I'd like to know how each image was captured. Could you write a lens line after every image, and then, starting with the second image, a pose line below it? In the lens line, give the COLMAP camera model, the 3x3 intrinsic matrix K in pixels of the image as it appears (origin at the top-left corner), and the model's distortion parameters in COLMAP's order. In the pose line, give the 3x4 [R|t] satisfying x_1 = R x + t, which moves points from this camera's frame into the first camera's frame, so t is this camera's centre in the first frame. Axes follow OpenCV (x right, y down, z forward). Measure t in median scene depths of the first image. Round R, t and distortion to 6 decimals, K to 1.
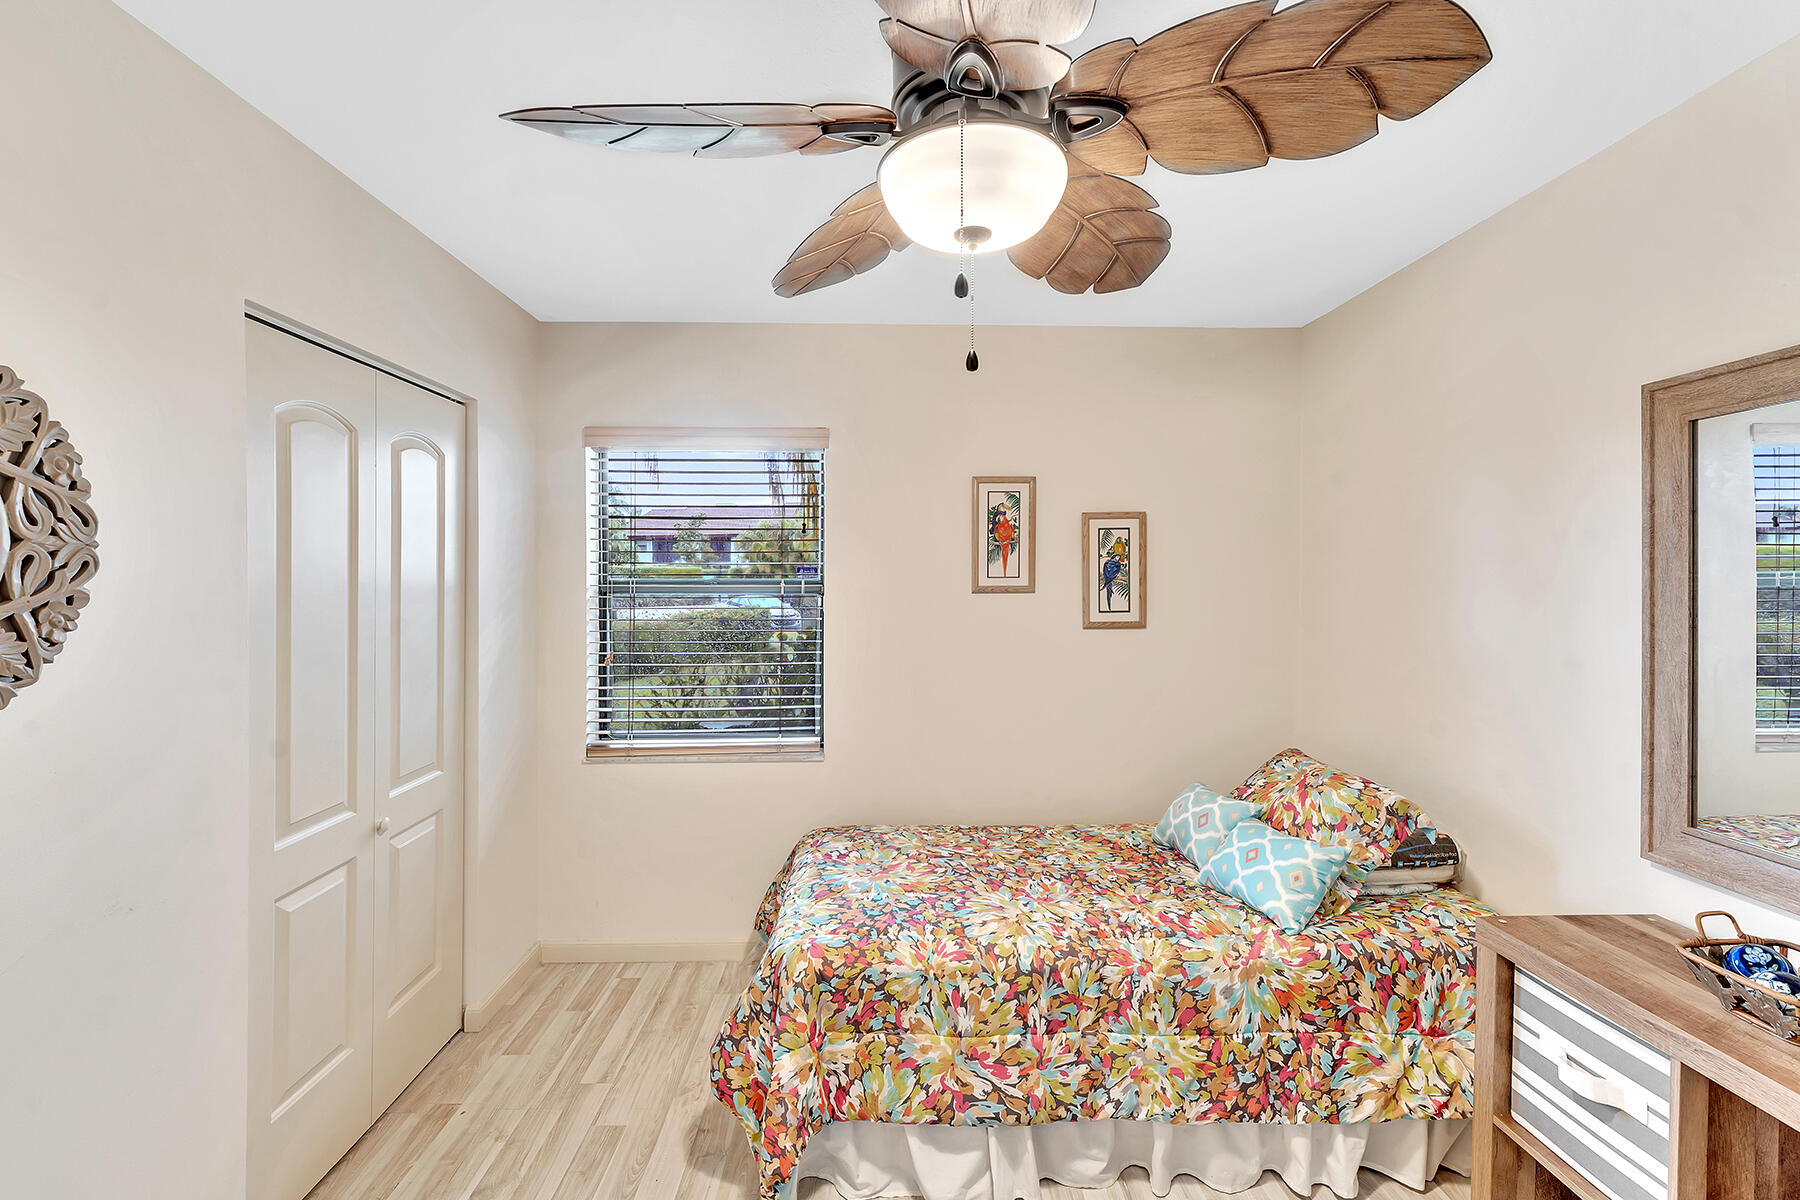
lens RADIAL K [[770.3, 0, 899.6], [0, 770.3, 587.6], [0, 0, 1]] dist [-0.004927, 0.000180]
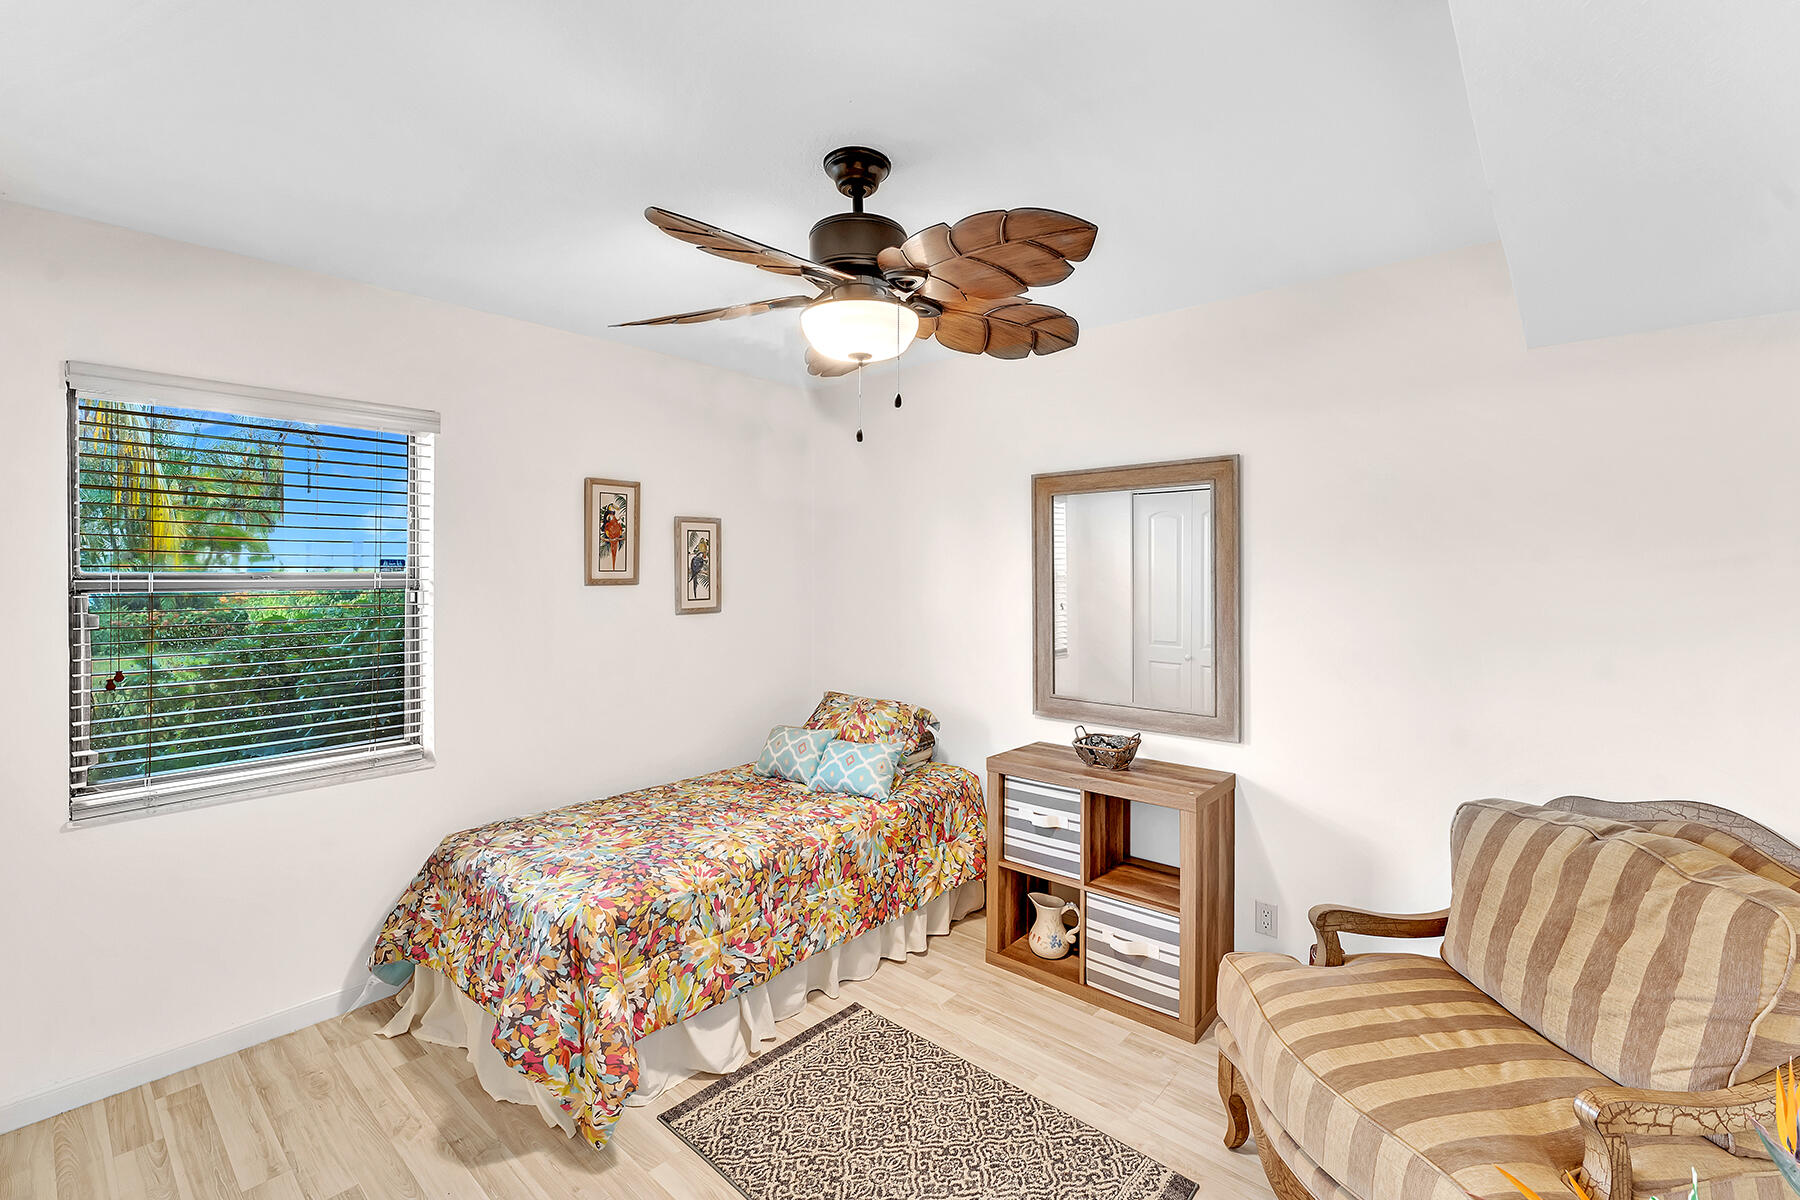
lens RADIAL K [[770.3, 0, 899.9], [0, 770.3, 571.4], [0, 0, 1]] dist [-0.004927, 0.000180]
pose [[0.677450, 0.001167, 0.735568, -0.634732], [0.007731, 0.999932, -0.008706, 0.000180], [-0.735528, 0.011584, 0.677395, -0.081043]]
